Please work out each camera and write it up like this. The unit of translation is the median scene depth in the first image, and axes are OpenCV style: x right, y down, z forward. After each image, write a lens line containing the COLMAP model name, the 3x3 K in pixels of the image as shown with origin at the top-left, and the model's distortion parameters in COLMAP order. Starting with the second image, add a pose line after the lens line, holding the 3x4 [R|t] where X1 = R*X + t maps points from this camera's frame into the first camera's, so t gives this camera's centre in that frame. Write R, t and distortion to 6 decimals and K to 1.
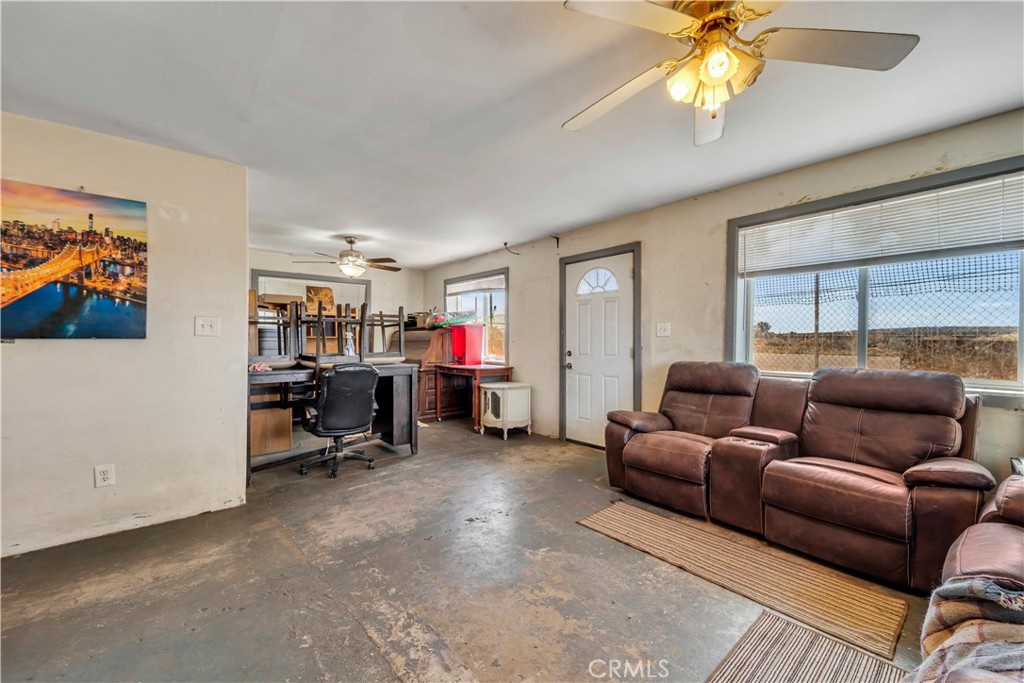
lens RADIAL K [[410.7, 0, 517.7], [0, 410.7, 341.1], [0, 0, 1]] dist [0.002486, 0.000113]
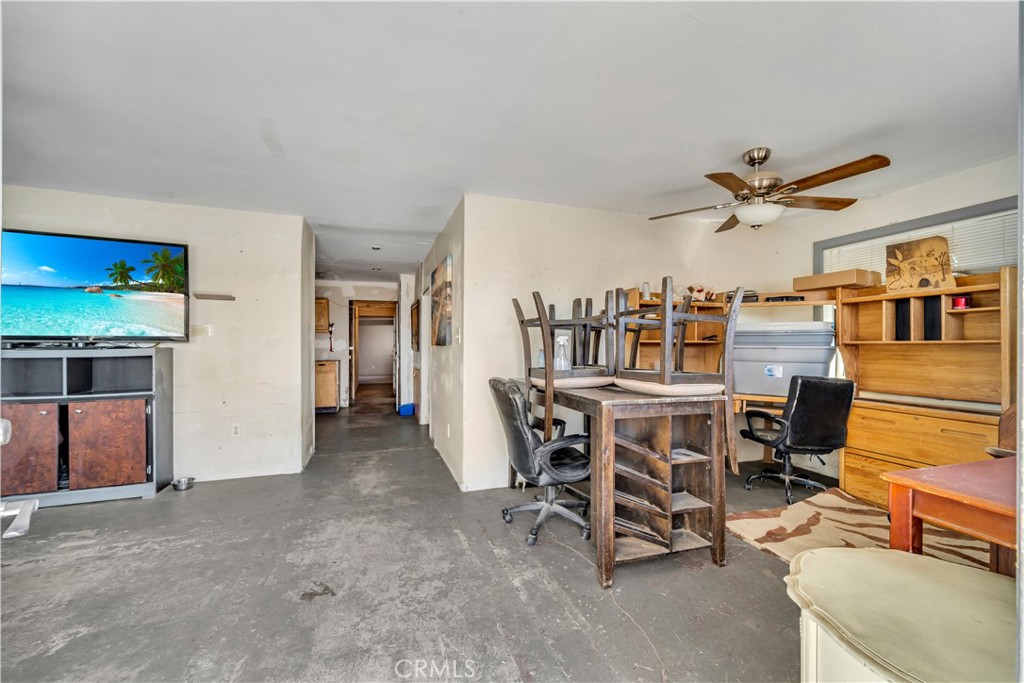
lens RADIAL K [[410.7, 0, 517.7], [0, 410.7, 341.1], [0, 0, 1]] dist [0.002486, 0.000113]
pose [[-0.367519, -0.006389, -0.929994, 0.352363], [-0.002133, 0.999980, -0.006027, -0.011993], [0.930013, -0.000231, -0.367525, 1.620991]]
